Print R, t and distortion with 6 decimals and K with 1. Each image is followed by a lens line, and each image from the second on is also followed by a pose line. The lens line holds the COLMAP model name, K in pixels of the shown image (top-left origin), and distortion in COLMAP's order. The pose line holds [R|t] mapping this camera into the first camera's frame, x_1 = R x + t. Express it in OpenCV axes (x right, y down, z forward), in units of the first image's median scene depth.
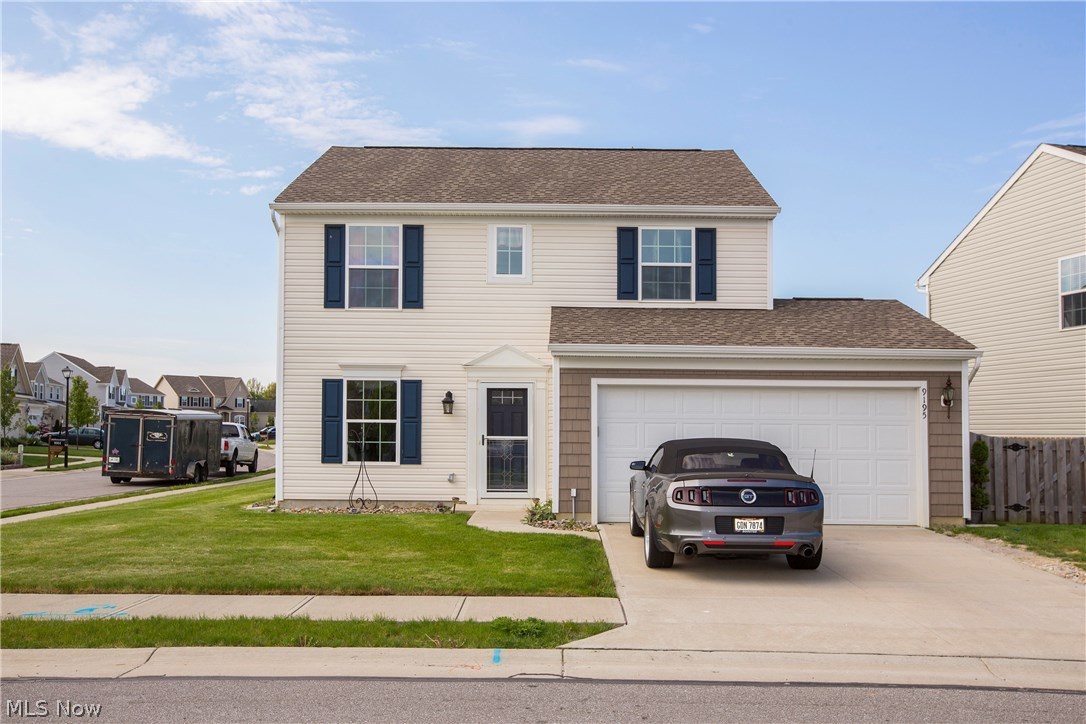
lens RADIAL K [[1027.9, 0, 543.0], [0, 1027.9, 362.0], [0, 0, 1]] dist [0.155047, -0.278481]
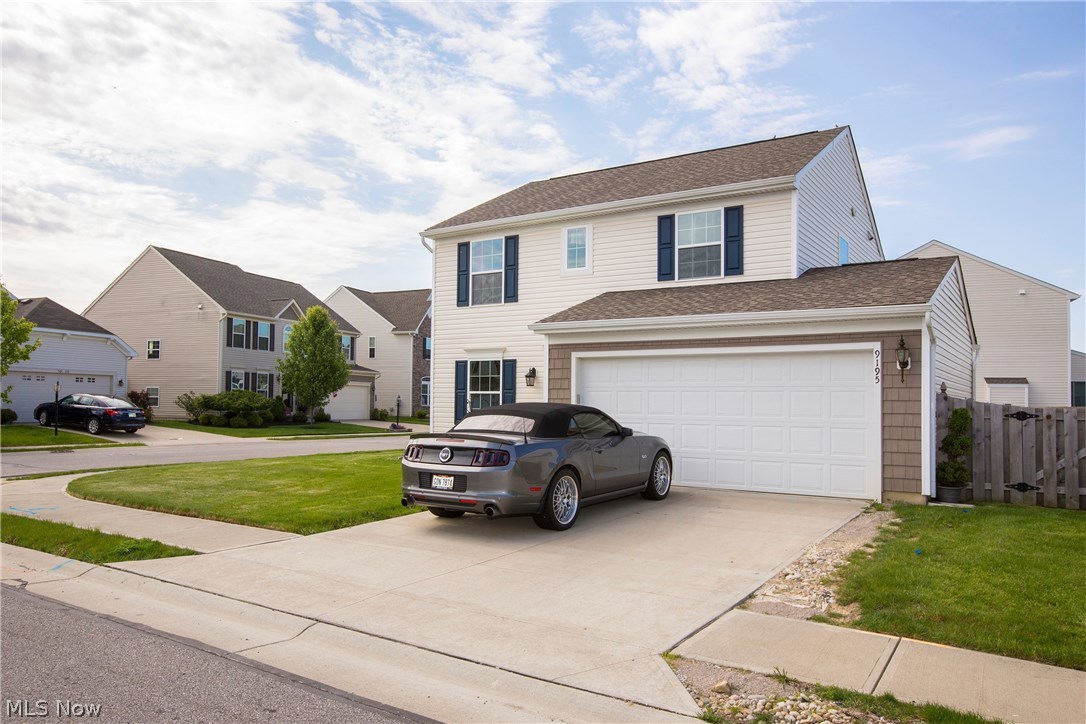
lens RADIAL K [[767.5, 0, 543.0], [0, 767.5, 362.0], [0, 0, 1]] dist [-0.000453, 0.001974]
pose [[0.839060, -0.026748, -0.543380, 0.414237], [0.029837, 0.999550, -0.003129, 0.024811], [0.543220, -0.013588, 0.839481, 0.240086]]
